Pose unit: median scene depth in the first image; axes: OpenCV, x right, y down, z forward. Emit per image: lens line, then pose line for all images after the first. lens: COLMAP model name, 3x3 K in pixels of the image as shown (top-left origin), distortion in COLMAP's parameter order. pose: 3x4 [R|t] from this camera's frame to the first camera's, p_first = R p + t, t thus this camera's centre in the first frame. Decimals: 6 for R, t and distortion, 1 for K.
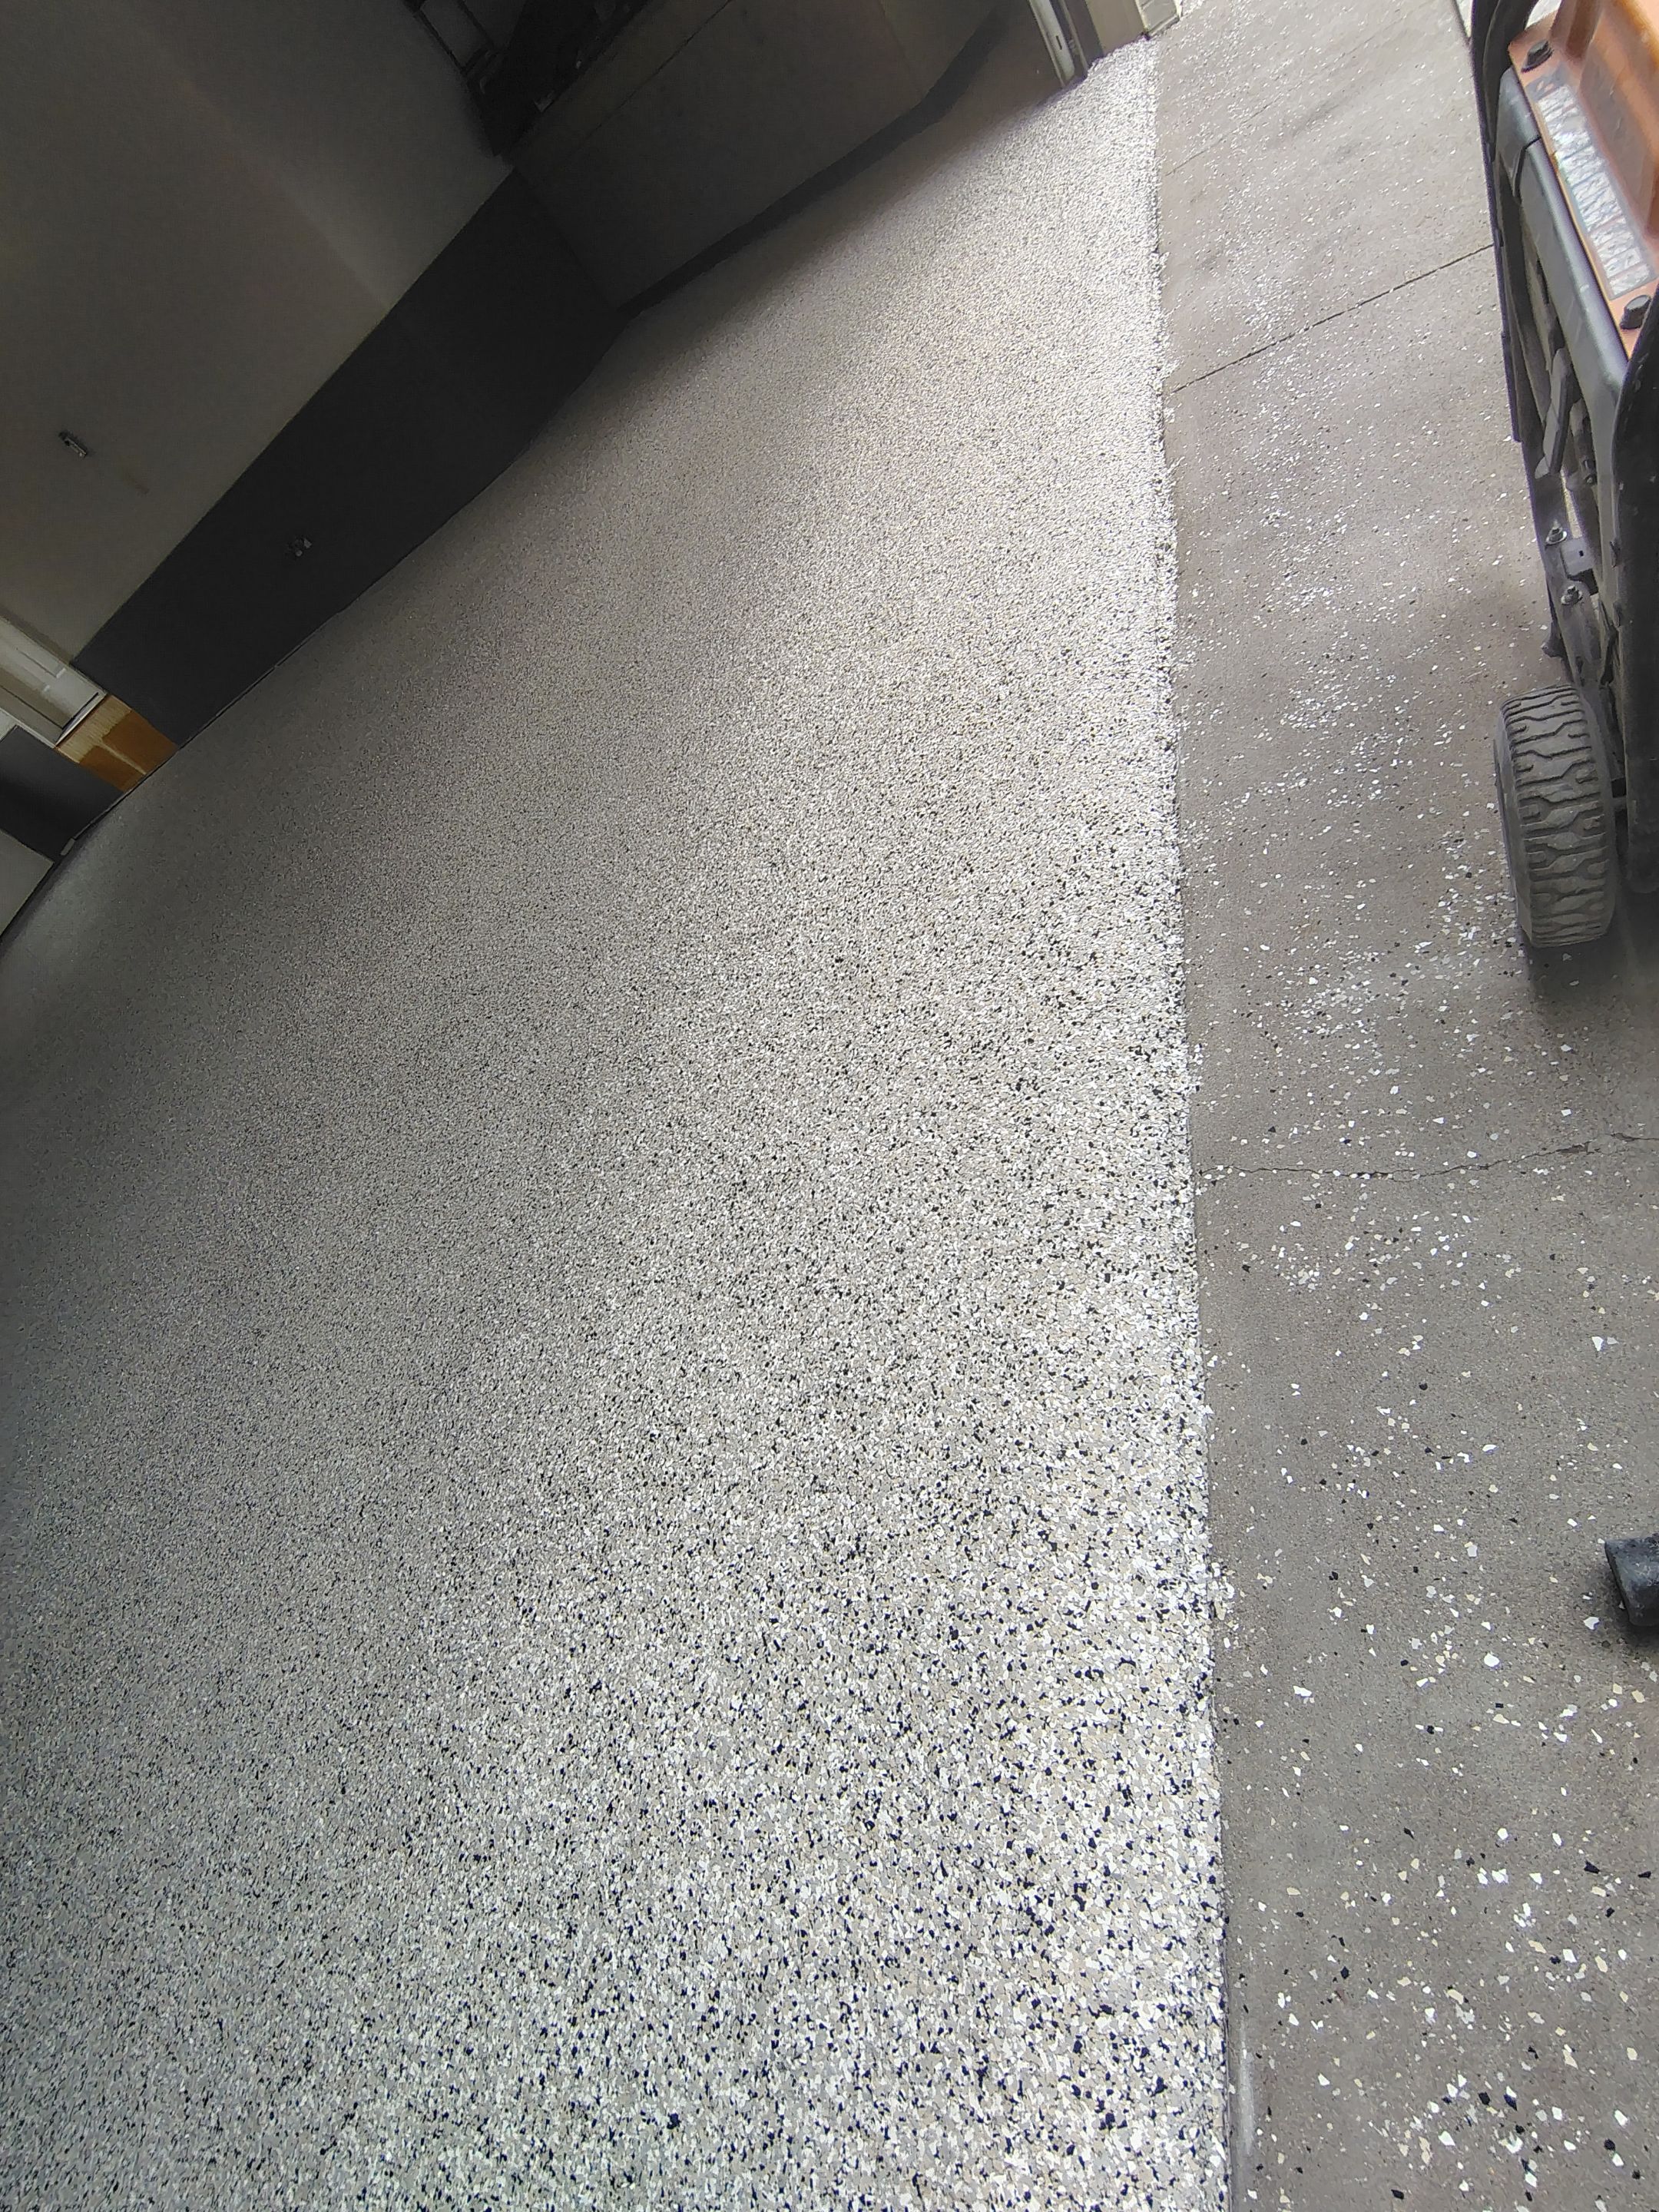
lens RADIAL K [[1042.3, 0, 829.5], [0, 1042.3, 1106.0], [0, 0, 1]] dist [-0.016237, 0.009611]
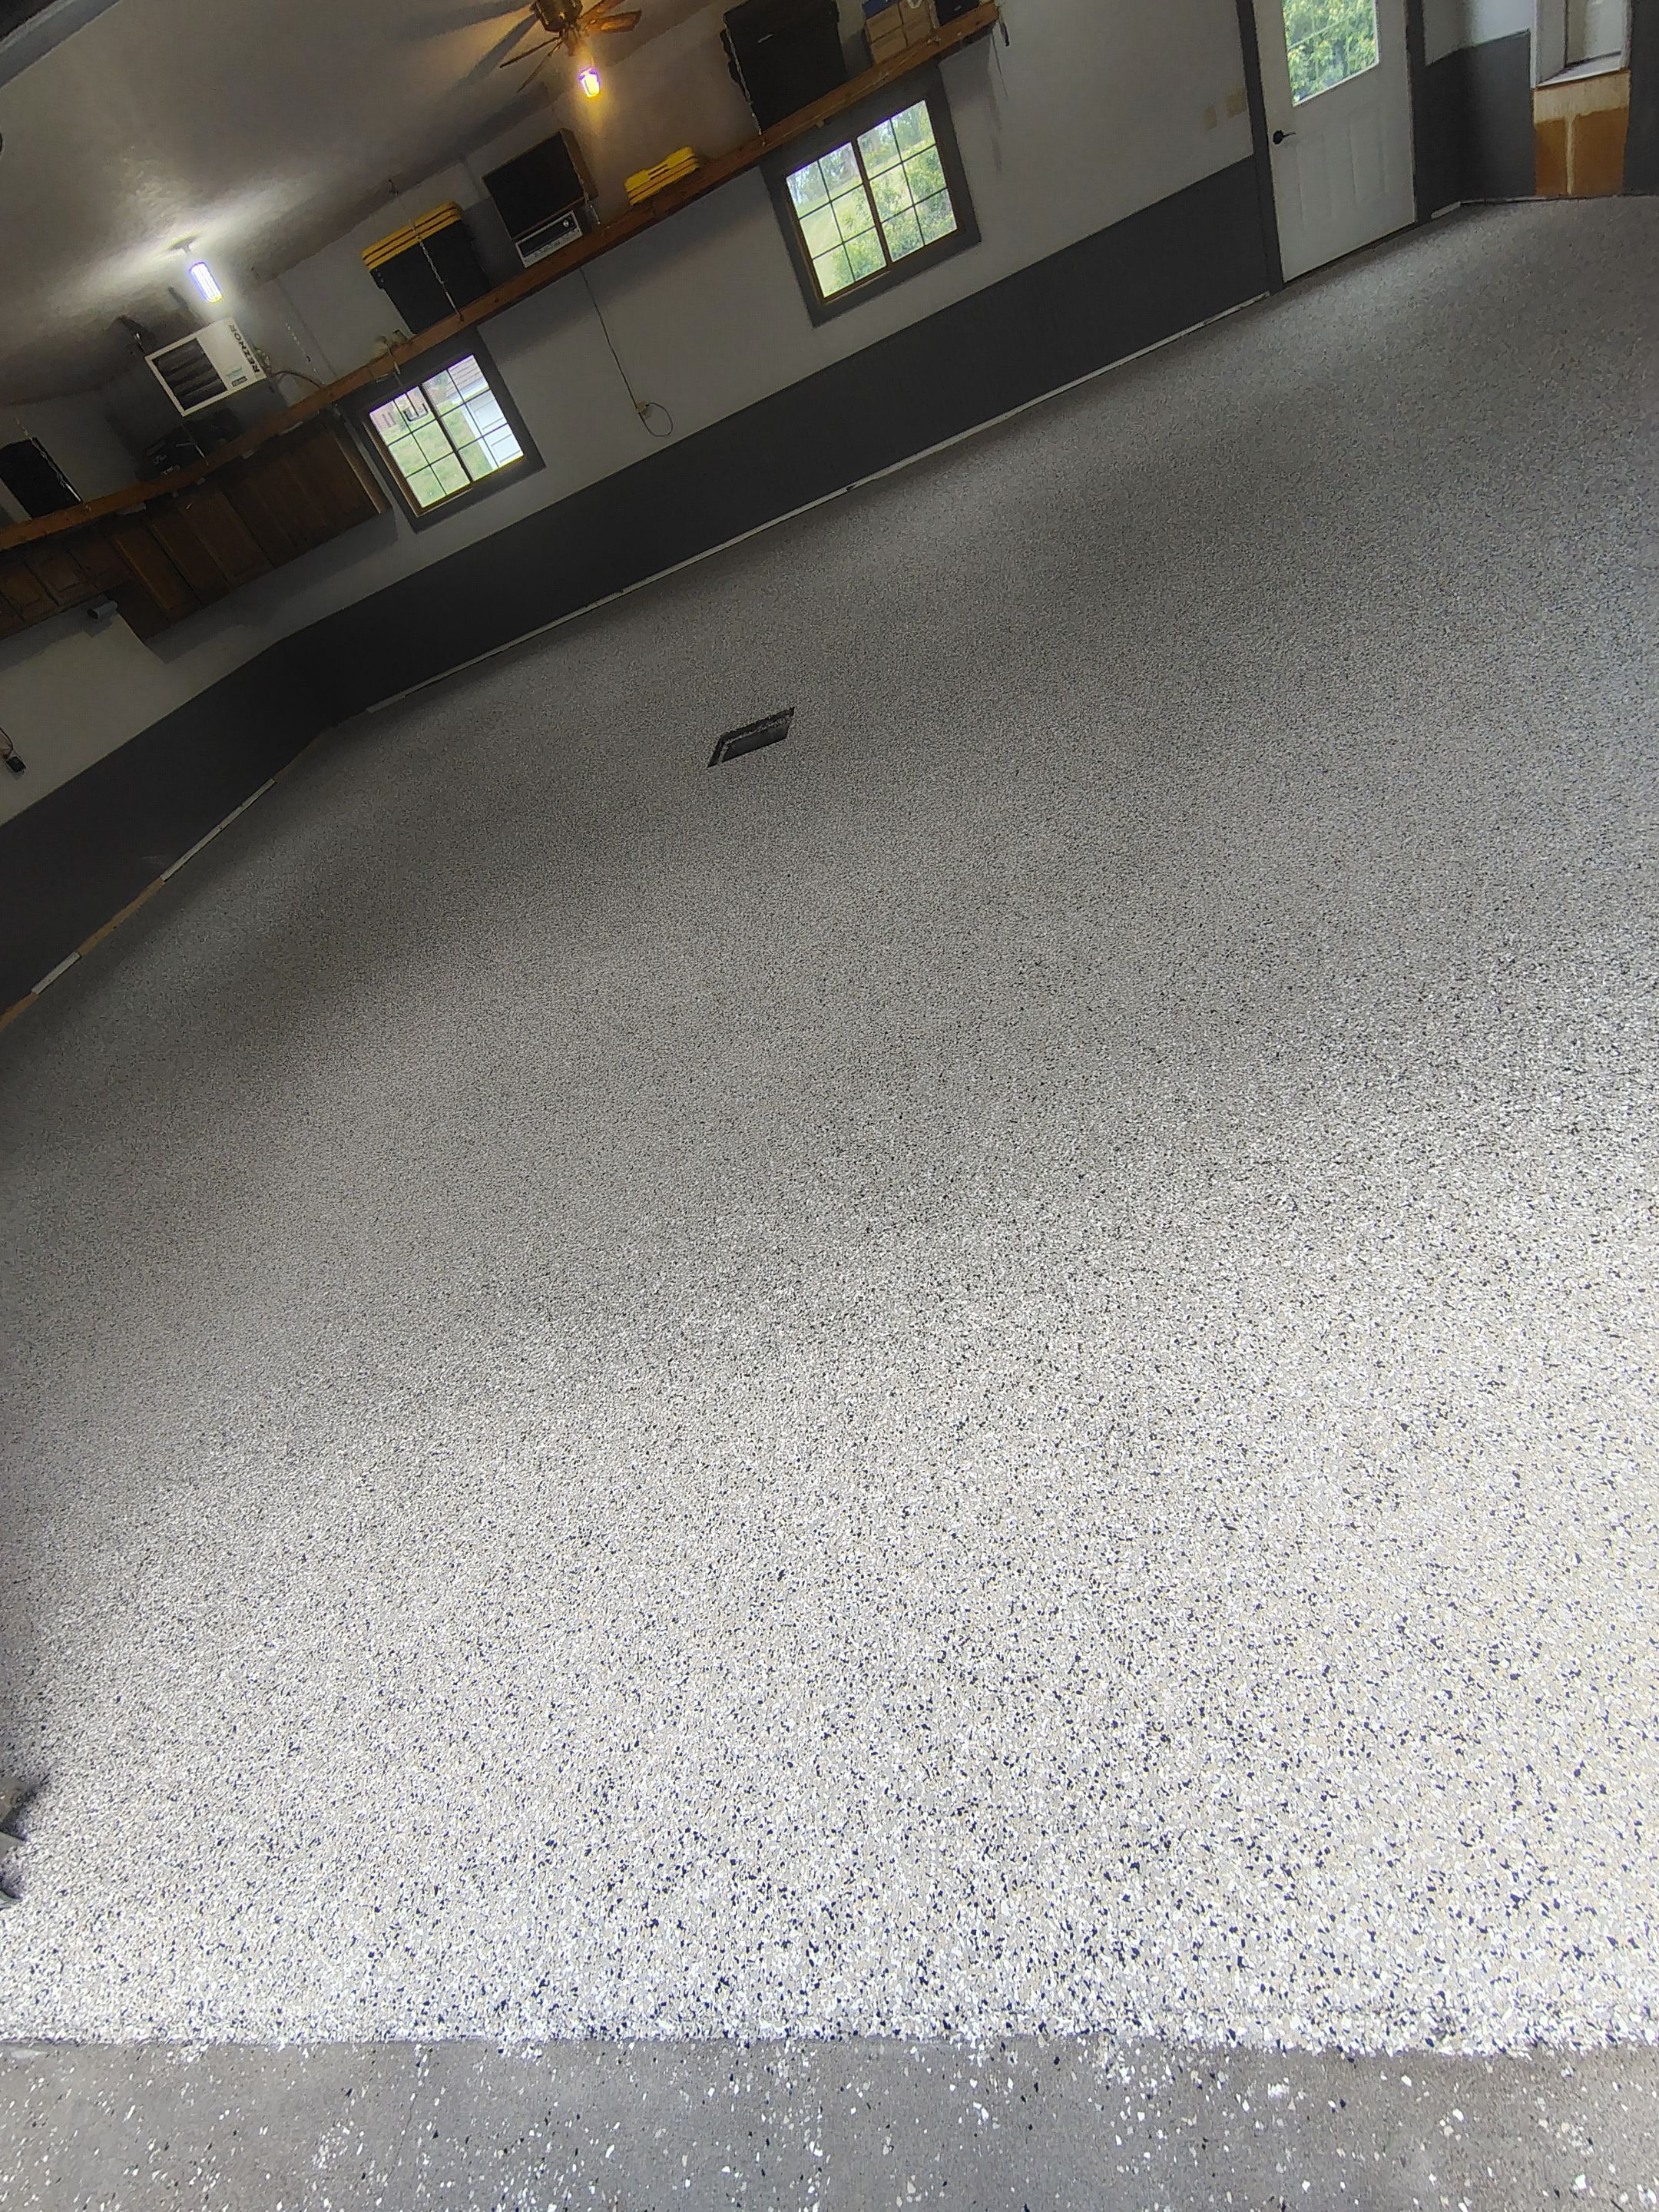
lens RADIAL K [[1029.3, 0, 827.6], [0, 1029.3, 1100.6], [0, 0, 1]] dist [-0.000451, -0.001212]
pose [[0.315730, 0.898551, -0.304828, -0.105442], [-0.591077, 0.437567, 0.677616, -1.326151], [0.742255, -0.033767, 0.669266, 0.528772]]
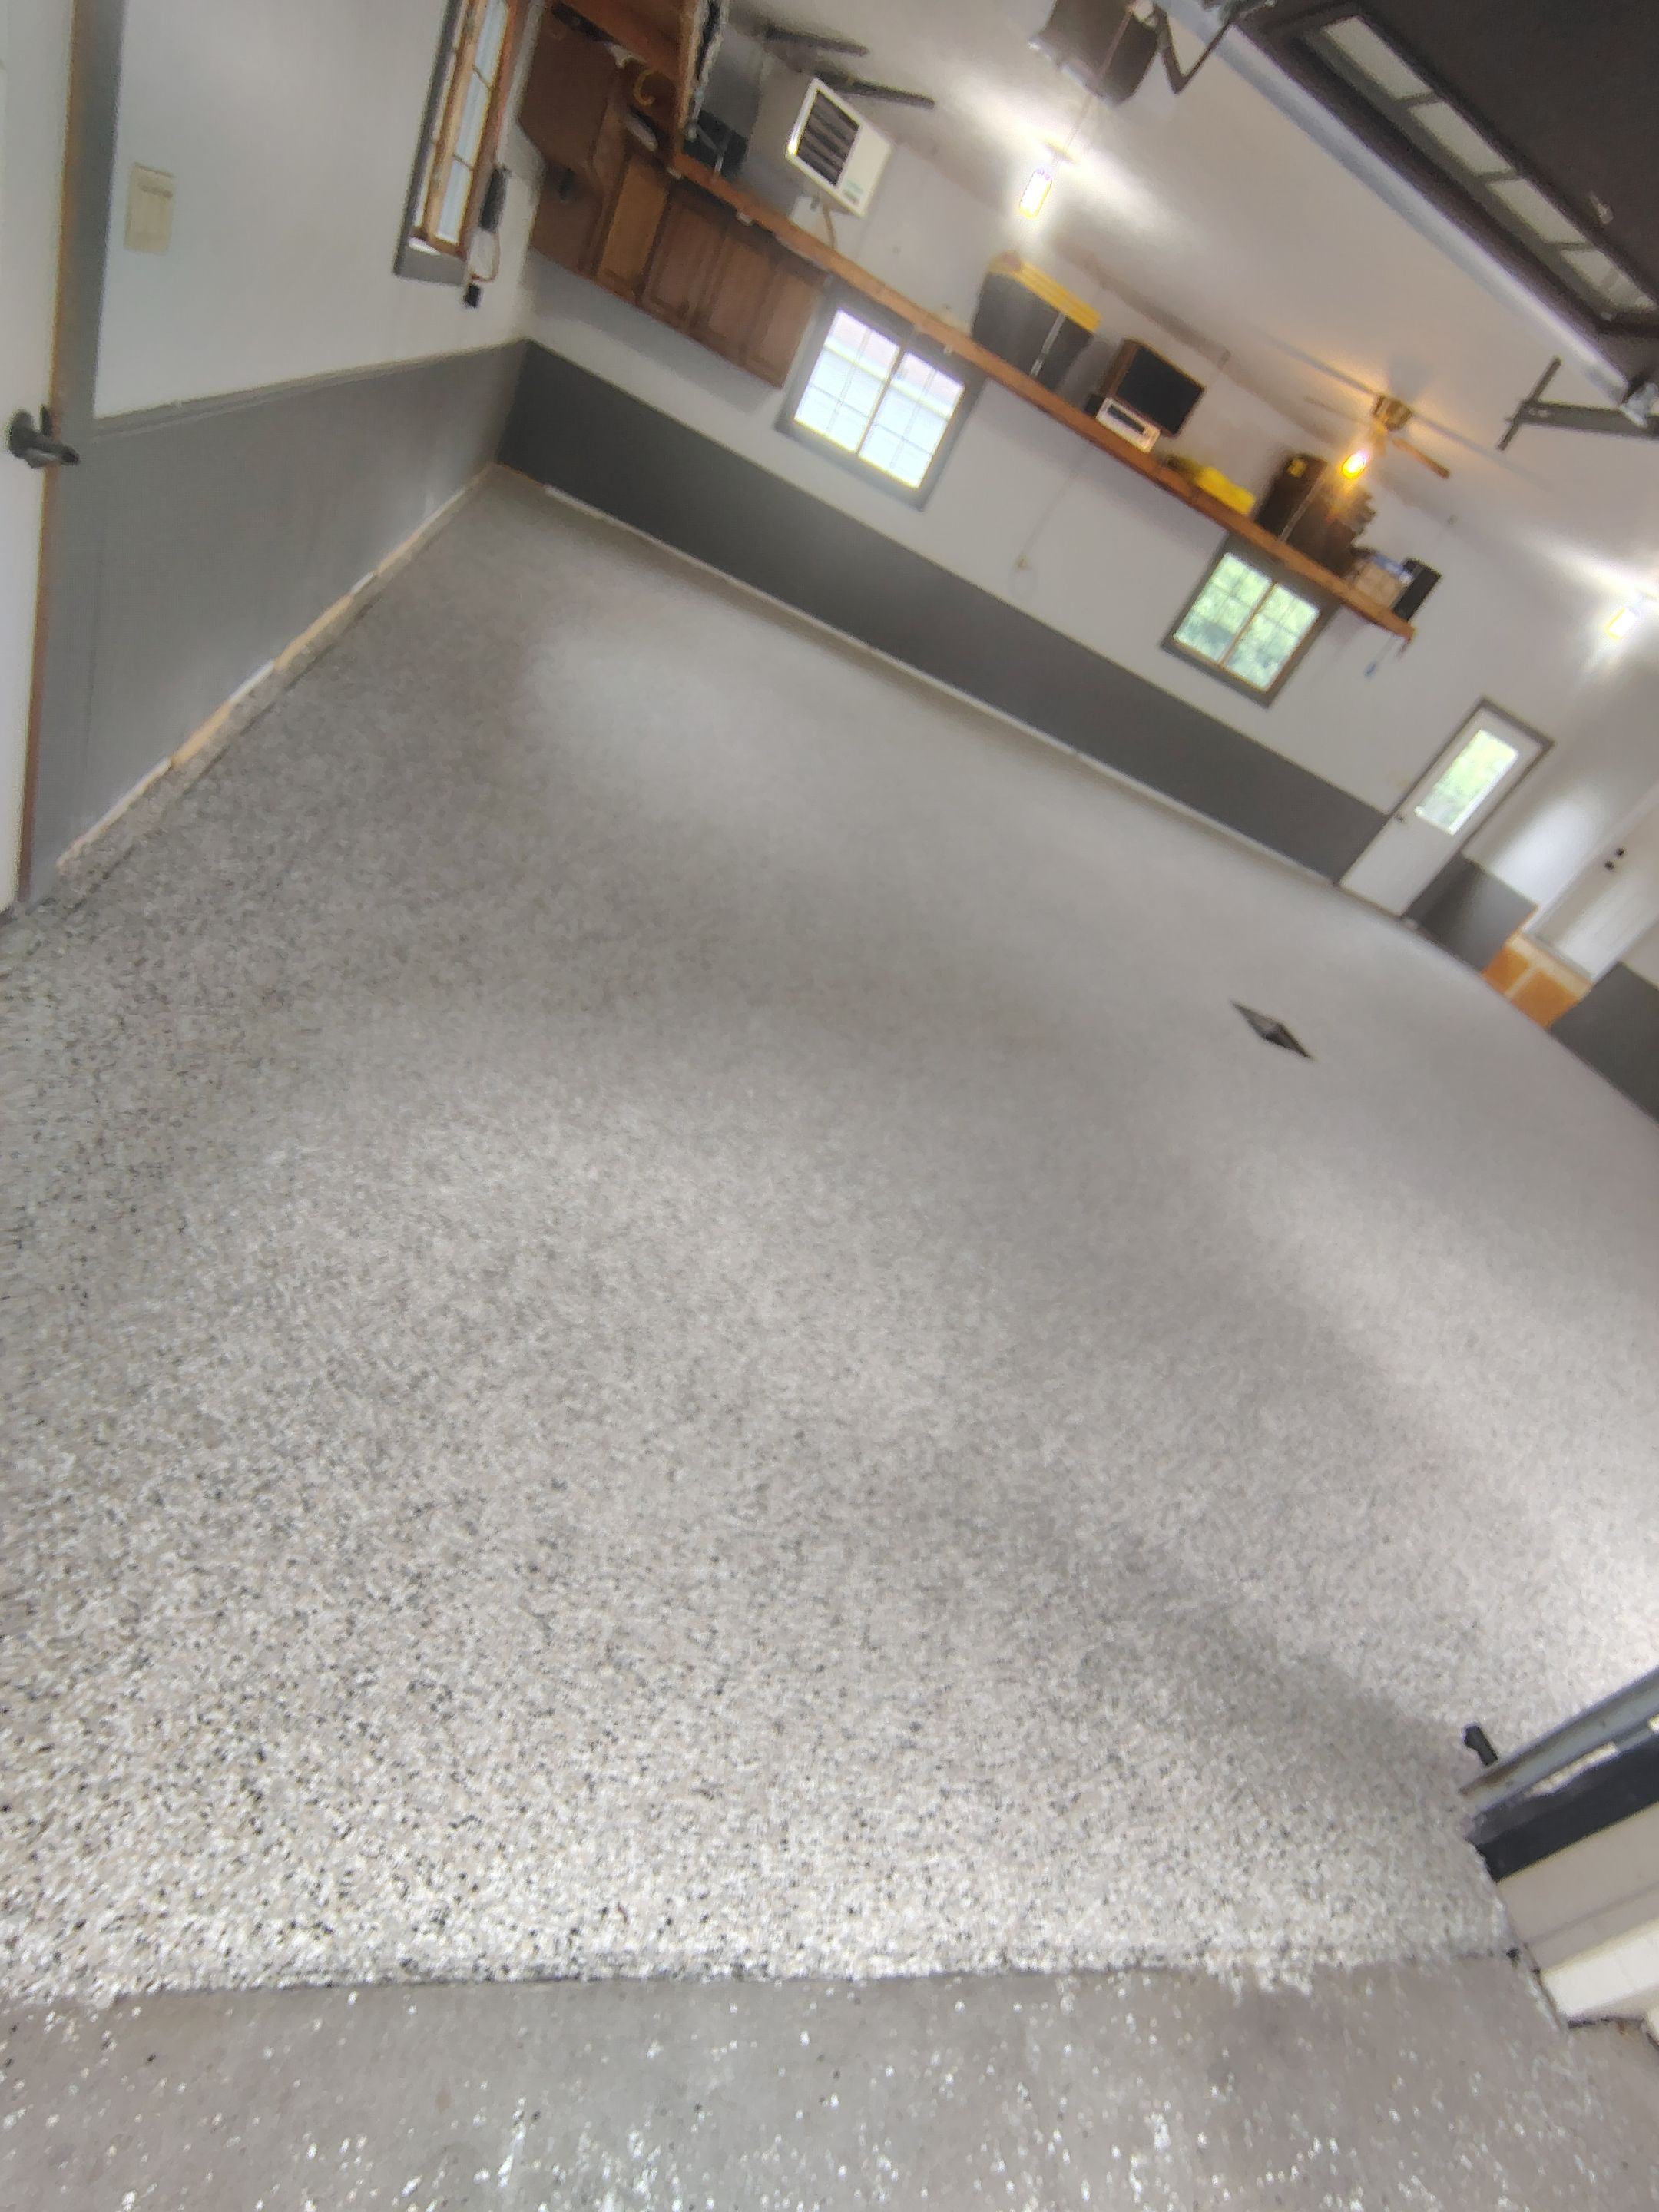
lens RADIAL K [[1042.3, 0, 829.5], [0, 1042.3, 1106.0], [0, 0, 1]] dist [-0.016237, 0.009611]
pose [[-0.033091, 0.959341, -0.280303, -1.032798], [-0.995091, -0.005452, 0.098813, 2.251870], [0.093267, 0.282196, 0.954812, -1.315540]]
